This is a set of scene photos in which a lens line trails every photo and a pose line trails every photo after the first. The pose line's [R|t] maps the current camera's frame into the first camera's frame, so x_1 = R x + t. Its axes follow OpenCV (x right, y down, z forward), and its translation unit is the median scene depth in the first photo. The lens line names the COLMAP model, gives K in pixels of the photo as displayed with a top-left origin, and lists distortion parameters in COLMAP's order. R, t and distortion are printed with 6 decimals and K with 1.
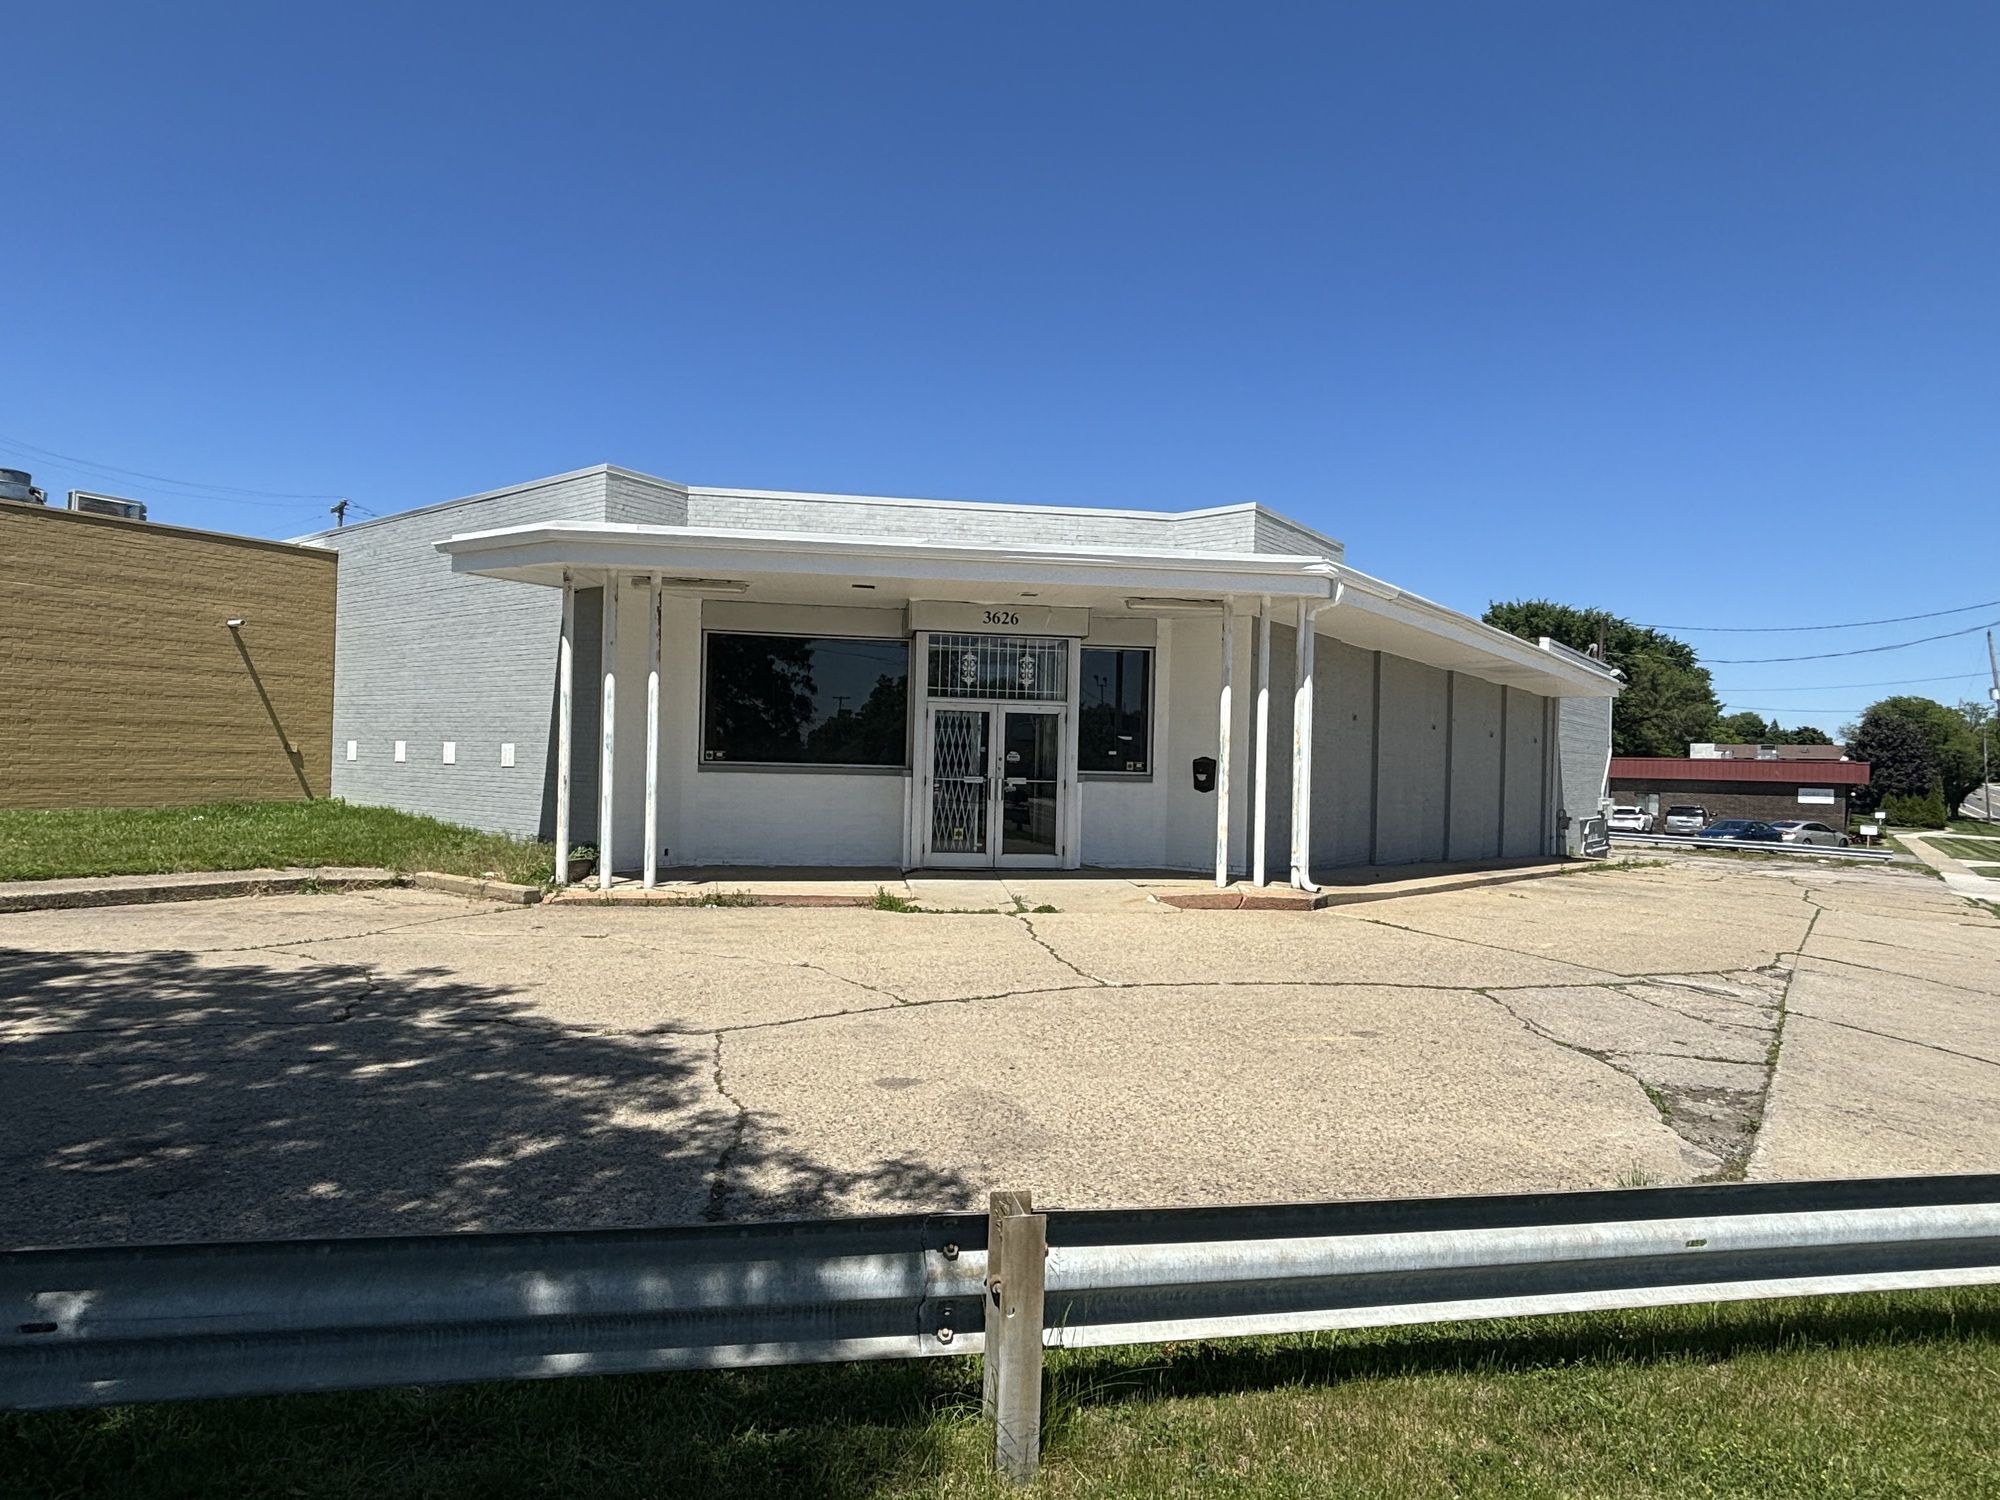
lens RADIAL K [[1132.7, 0, 1000.0], [0, 1132.7, 750.0], [0, 0, 1]] dist [-0.002359, -0.002073]
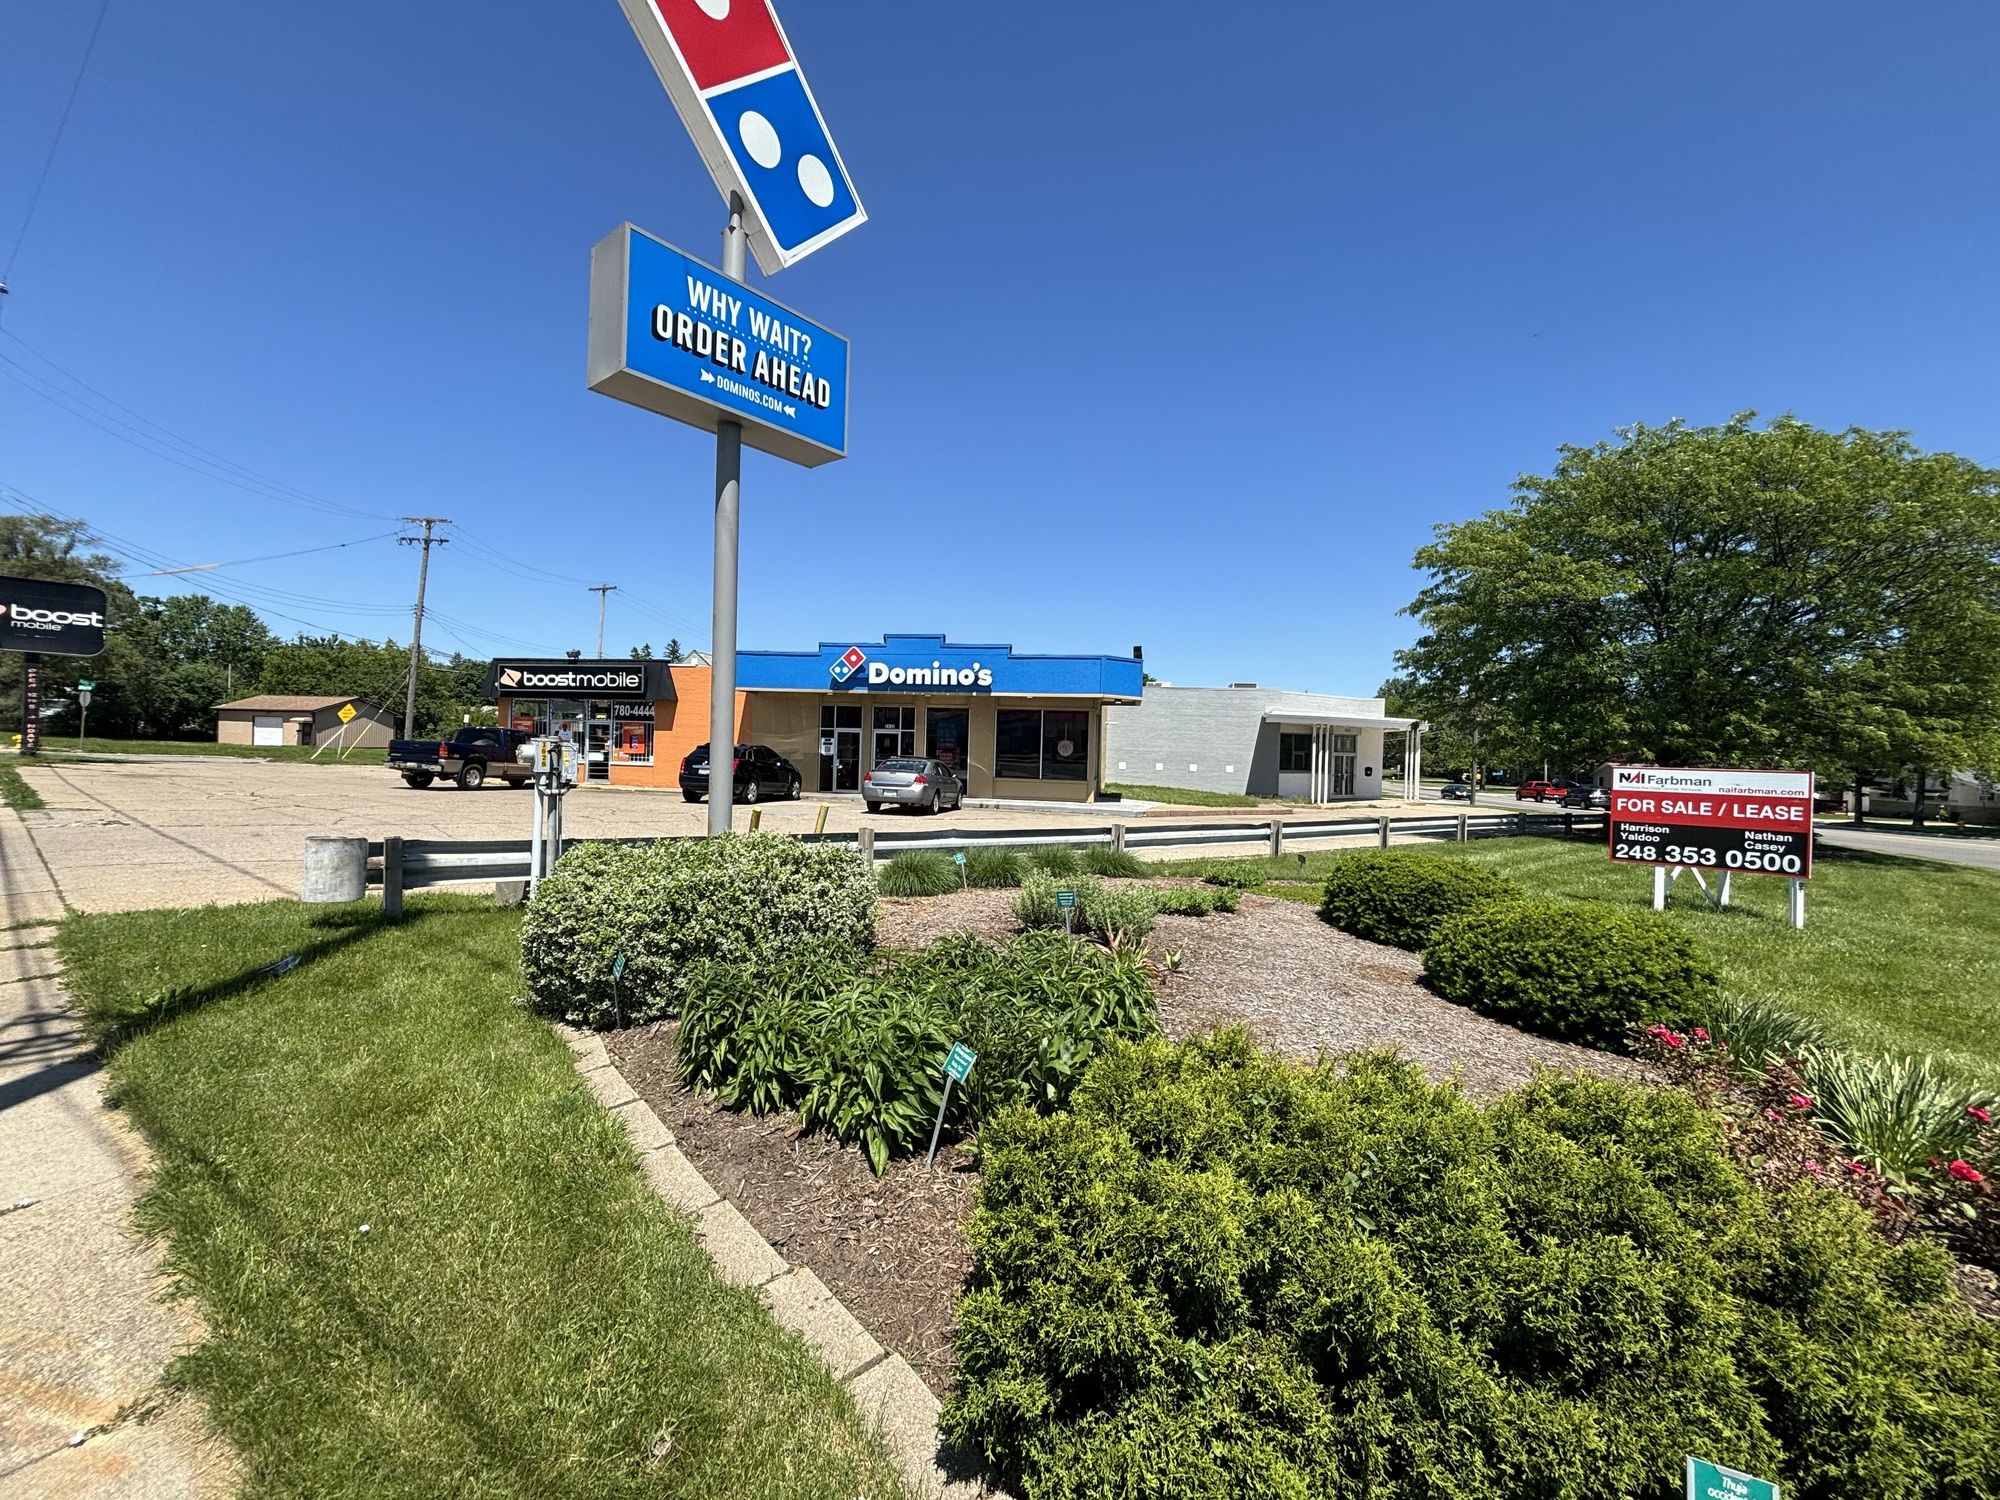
lens RADIAL K [[805.6, 0, 1000.0], [0, 805.6, 750.0], [0, 0, 1]] dist [0.001602, 0.000033]
pose [[0.891468, -0.002201, 0.453079, -2.118261], [-0.010856, 0.999597, 0.026216, -0.106644], [-0.452954, -0.028289, 0.891085, -0.787180]]
